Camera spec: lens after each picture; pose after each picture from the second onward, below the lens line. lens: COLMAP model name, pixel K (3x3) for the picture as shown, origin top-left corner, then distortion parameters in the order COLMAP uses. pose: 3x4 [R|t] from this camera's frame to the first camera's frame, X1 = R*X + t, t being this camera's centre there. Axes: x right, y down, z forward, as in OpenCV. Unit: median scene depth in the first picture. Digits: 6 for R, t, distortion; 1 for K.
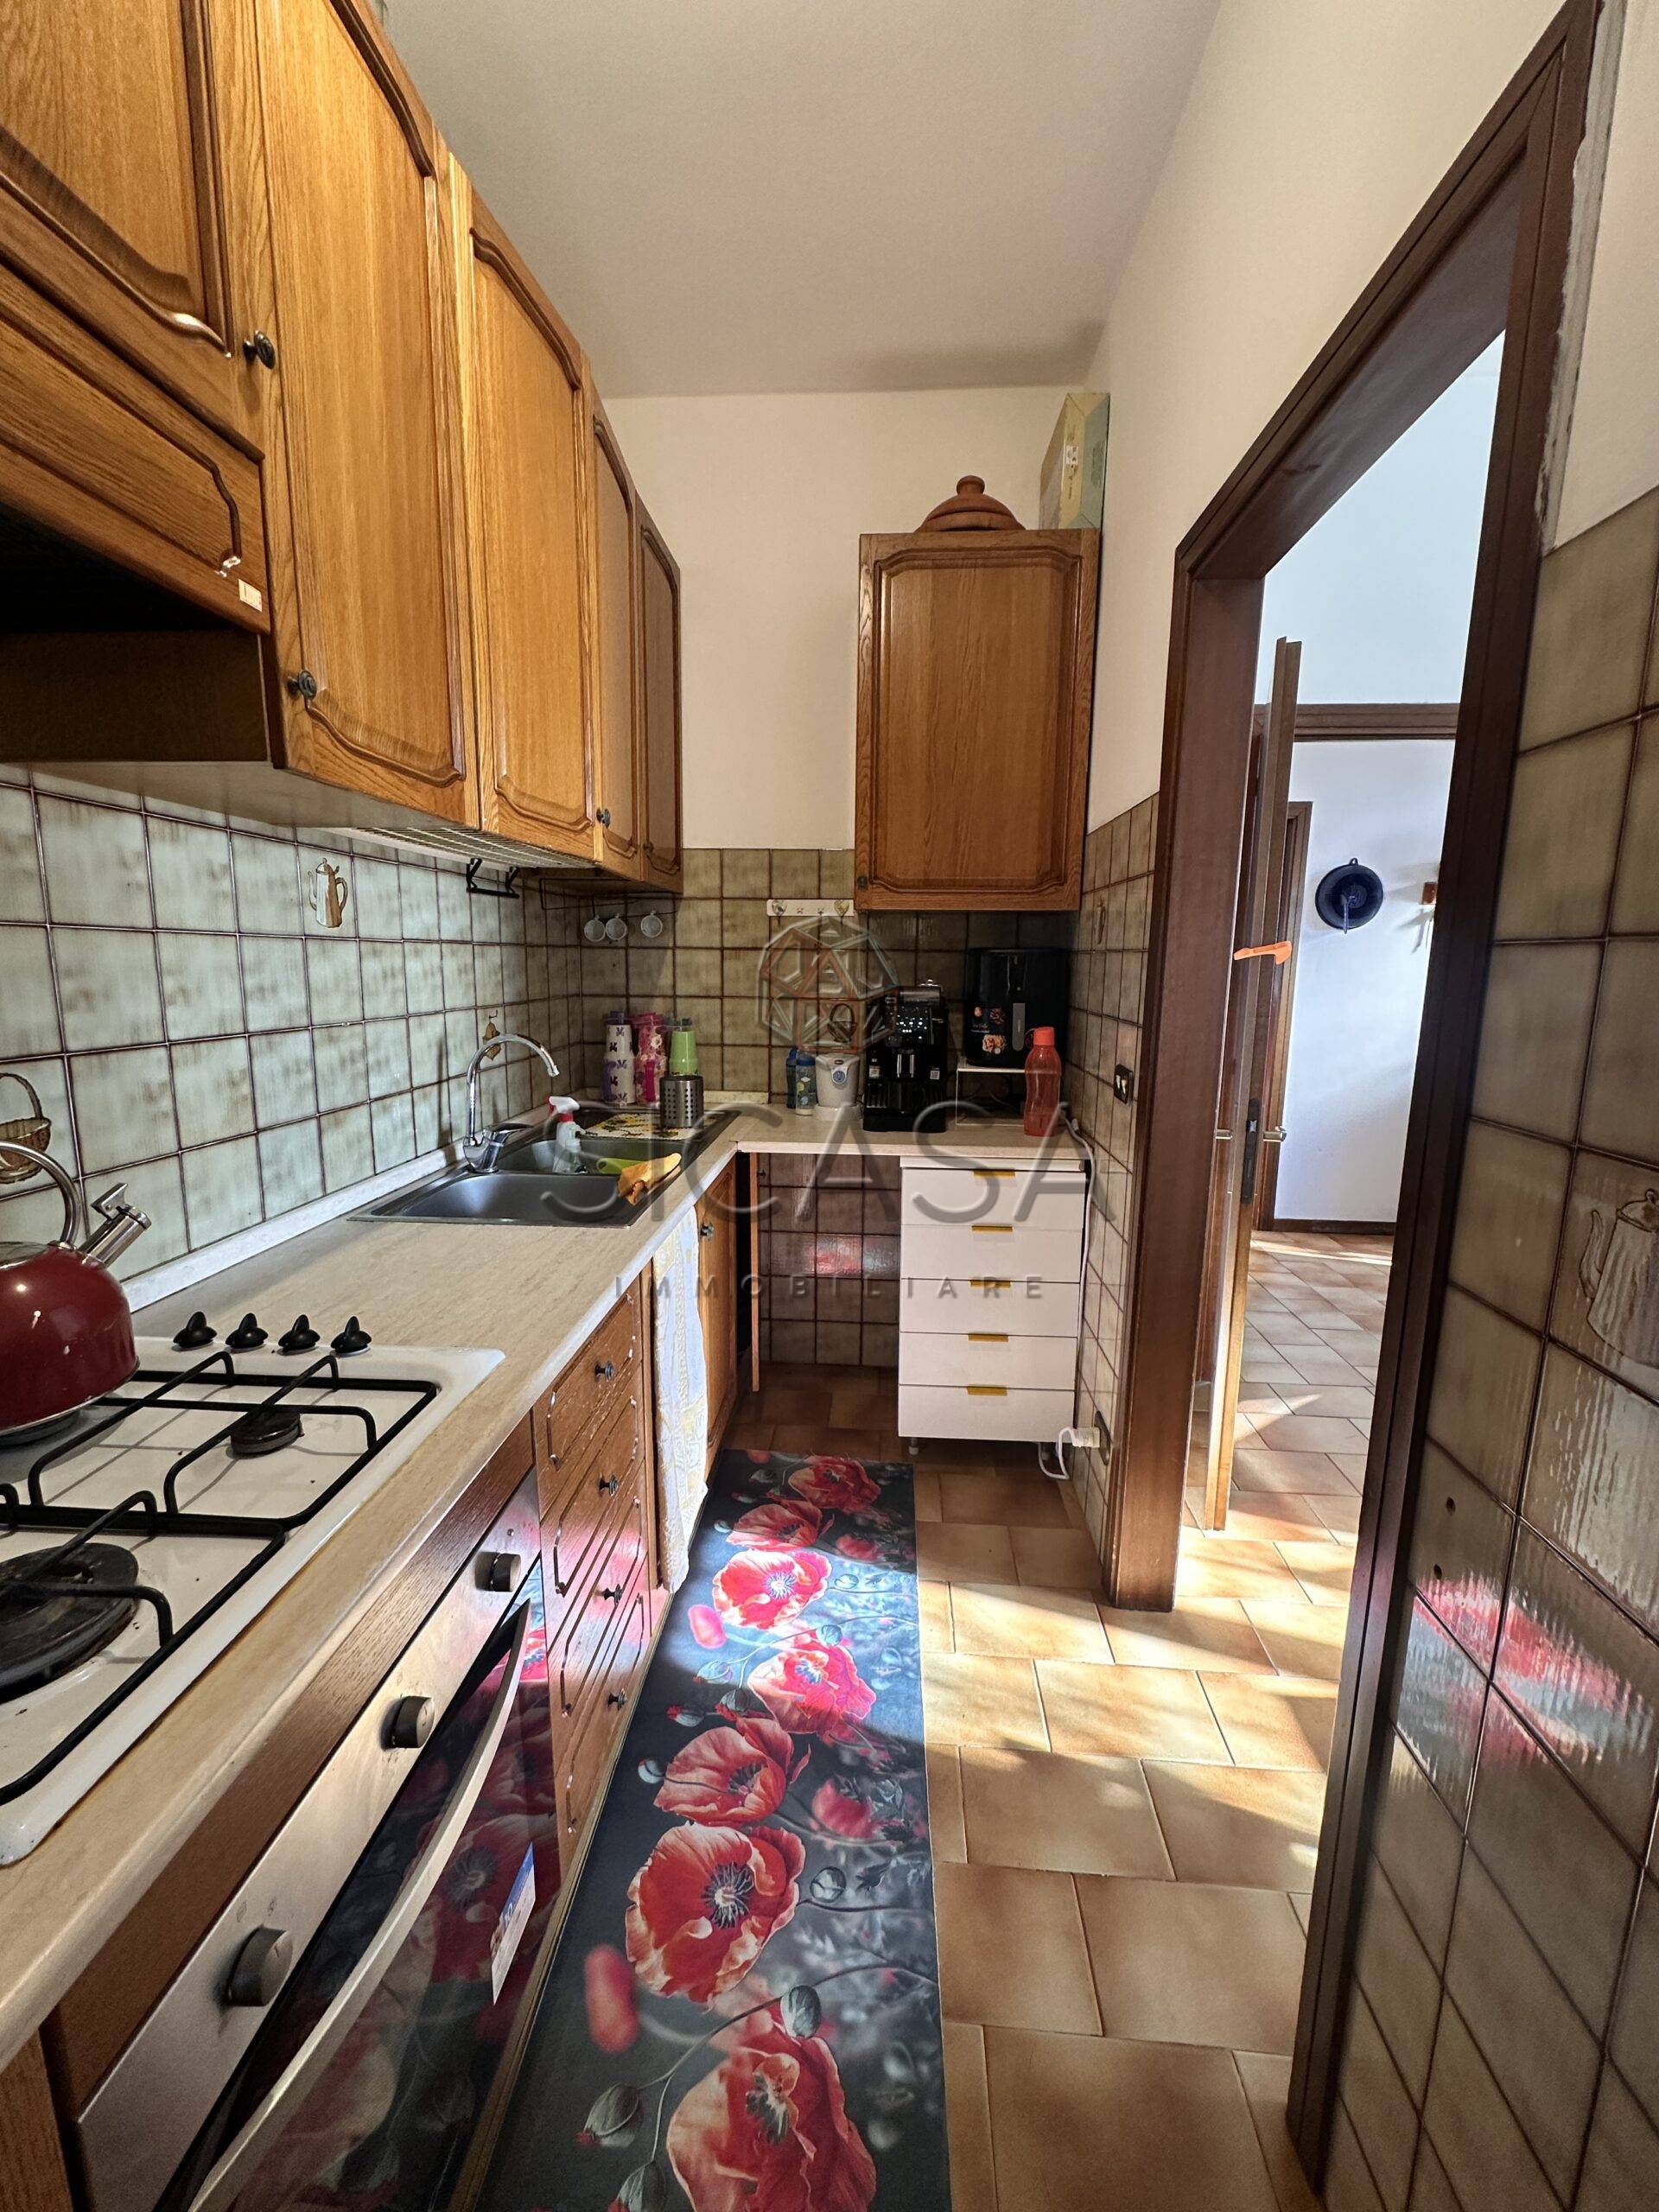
lens RADIAL K [[892.1, 0, 829.5], [0, 892.1, 1106.0], [0, 0, 1]] dist [-0.000575, 0.000175]
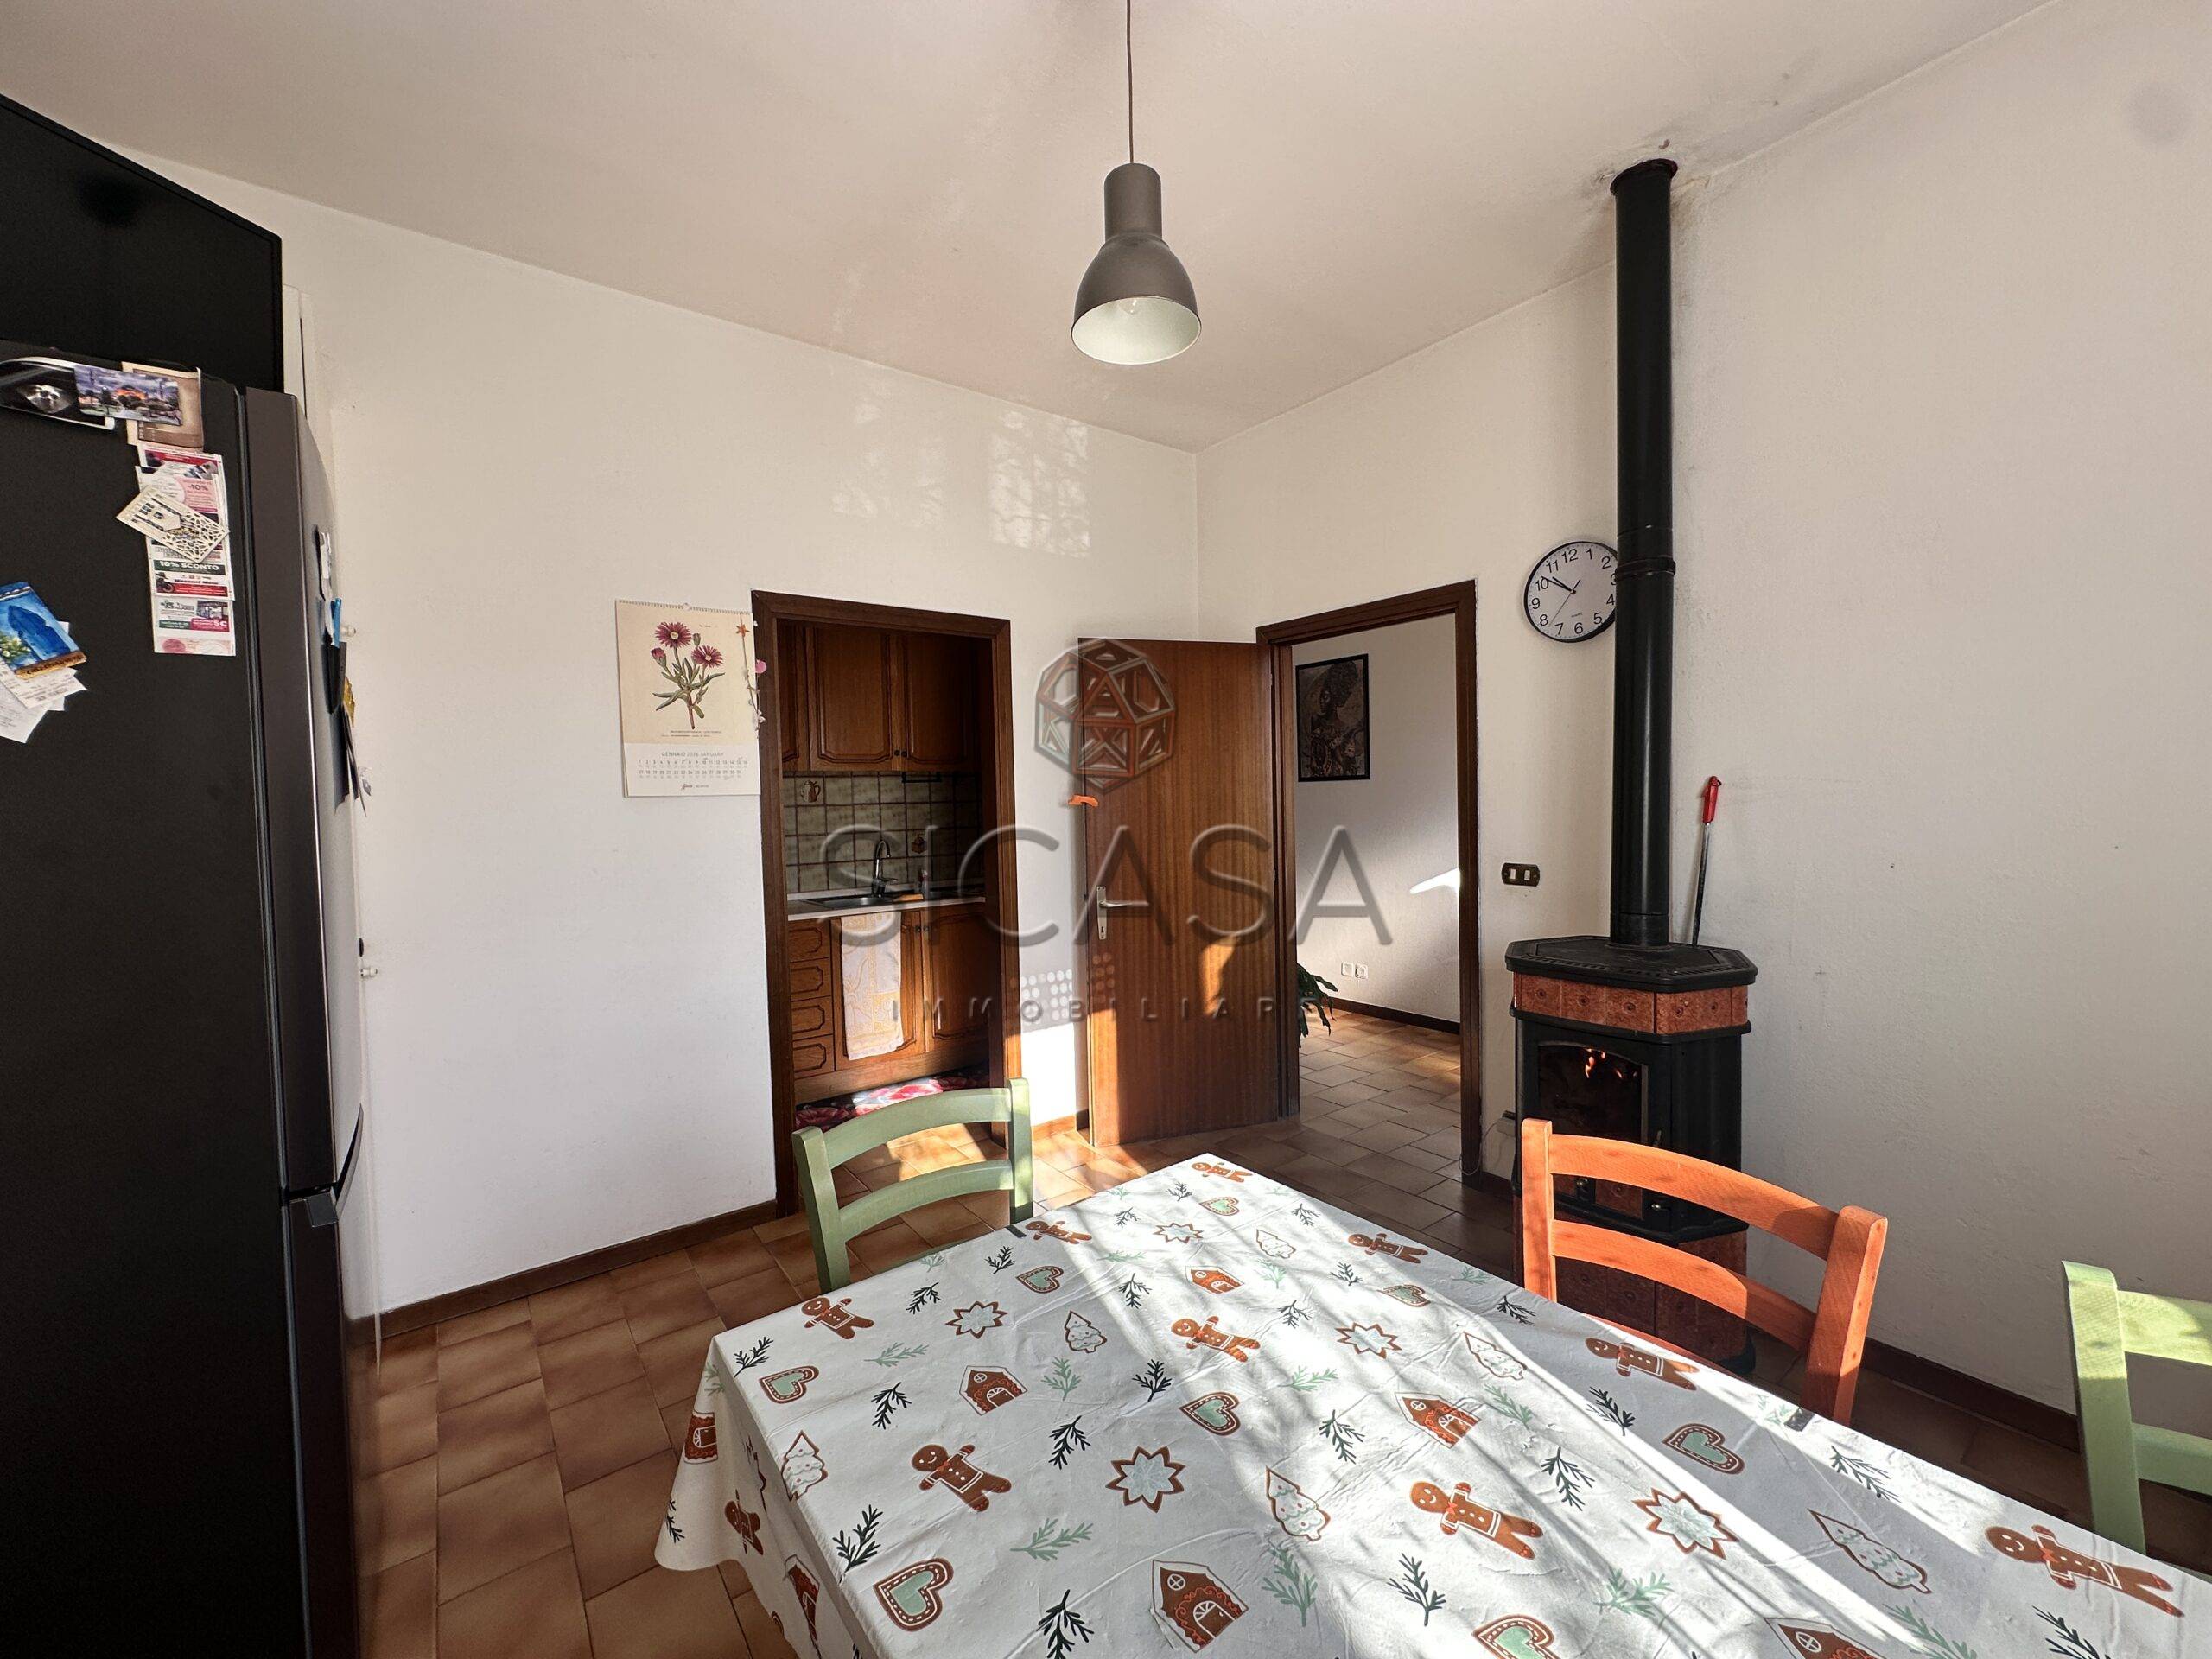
lens RADIAL K [[892.1, 0, 1100.1], [0, 892.1, 826.5], [0, 0, 1]] dist [-0.000575, 0.000175]
pose [[0.652125, 0.006322, -0.758085, 2.786780], [-0.098999, 0.992113, -0.076888, 0.015548], [0.751620, 0.125190, 0.647607, -0.225848]]
